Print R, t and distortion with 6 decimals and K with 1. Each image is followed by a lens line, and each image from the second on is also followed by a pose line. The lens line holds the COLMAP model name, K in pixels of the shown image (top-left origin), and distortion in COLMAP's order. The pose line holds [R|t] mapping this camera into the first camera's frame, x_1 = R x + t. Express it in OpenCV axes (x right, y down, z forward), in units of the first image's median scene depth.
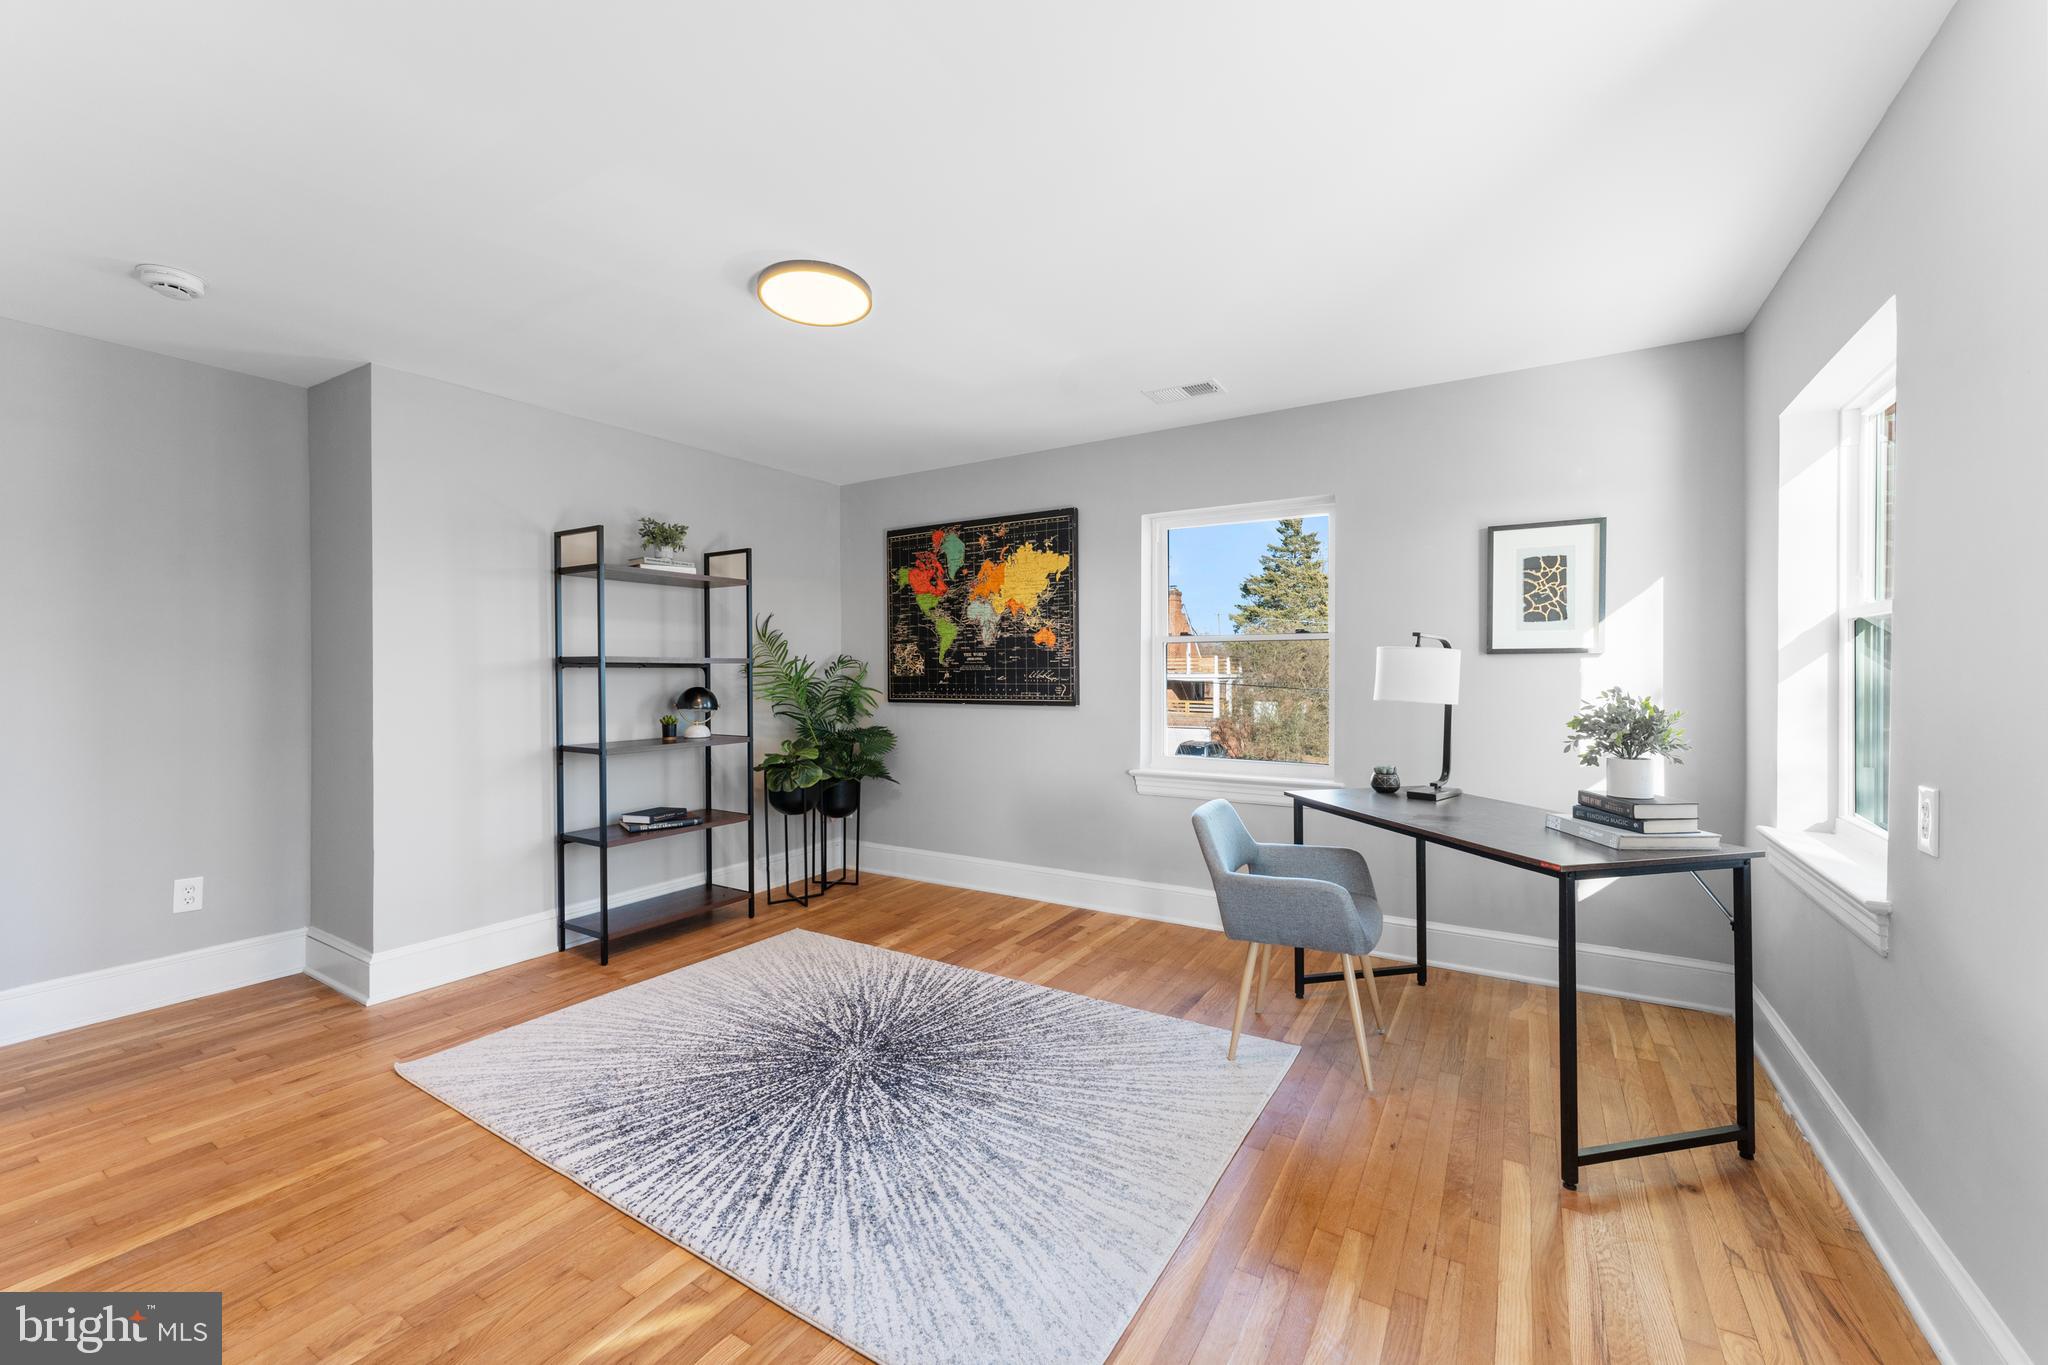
lens RADIAL K [[814.6, 0, 1034.2], [0, 814.6, 683.6], [0, 0, 1]] dist [-0.000346, 0.000077]
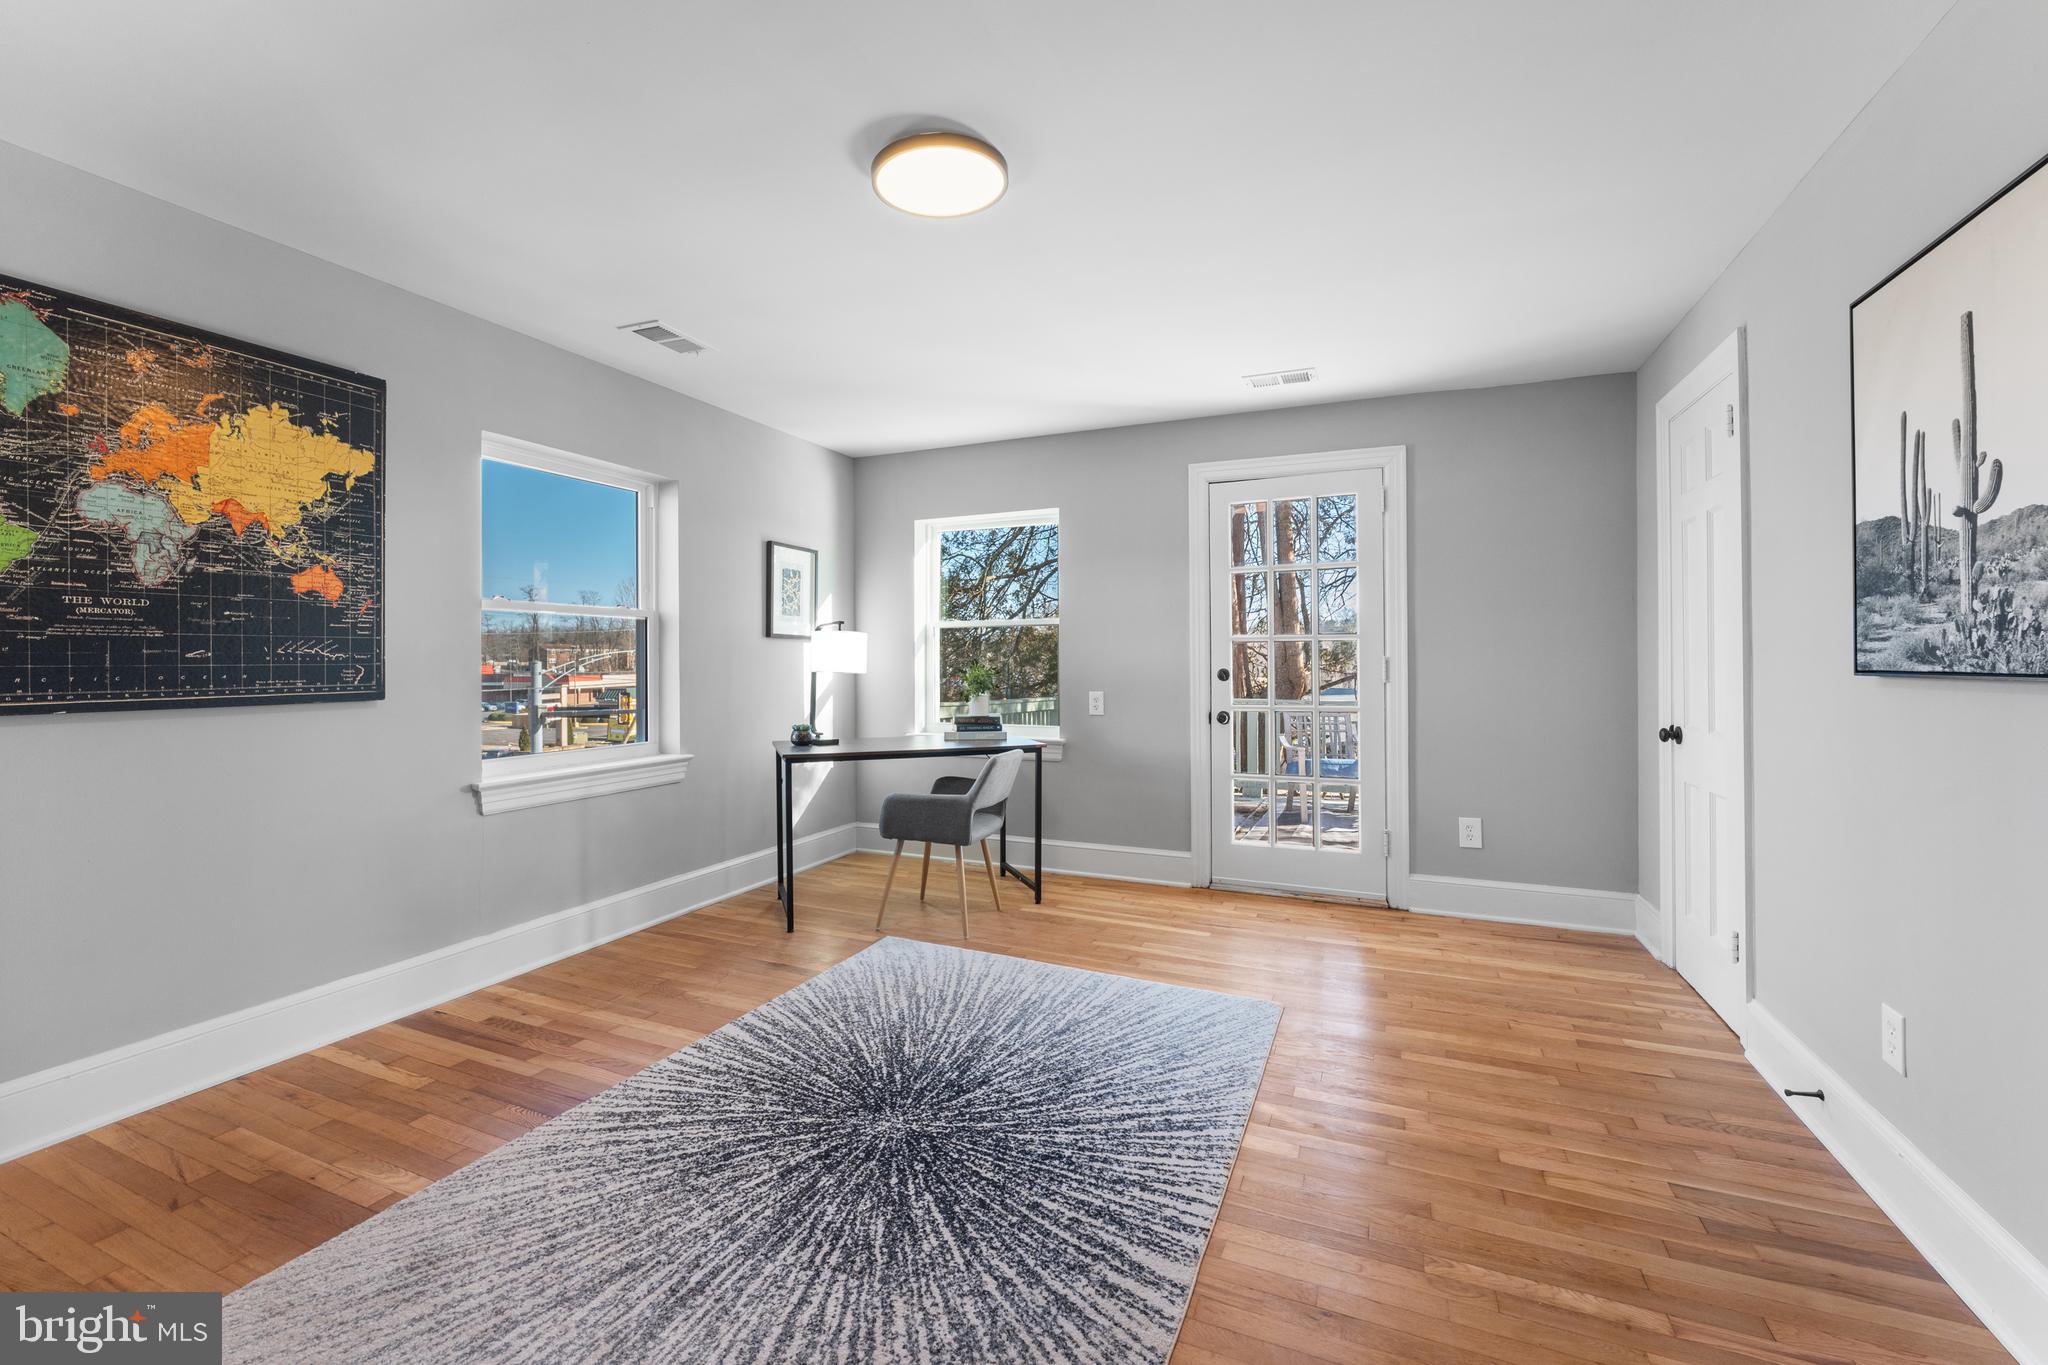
lens RADIAL K [[814.6, 0, 1037.3], [0, 814.6, 661.2], [0, 0, 1]] dist [-0.000346, 0.000077]
pose [[-0.135368, -0.000093, 0.990795, -0.699700], [0.014597, 0.999891, 0.002088, 0.004803], [-0.990688, 0.014745, -0.135352, 0.655185]]
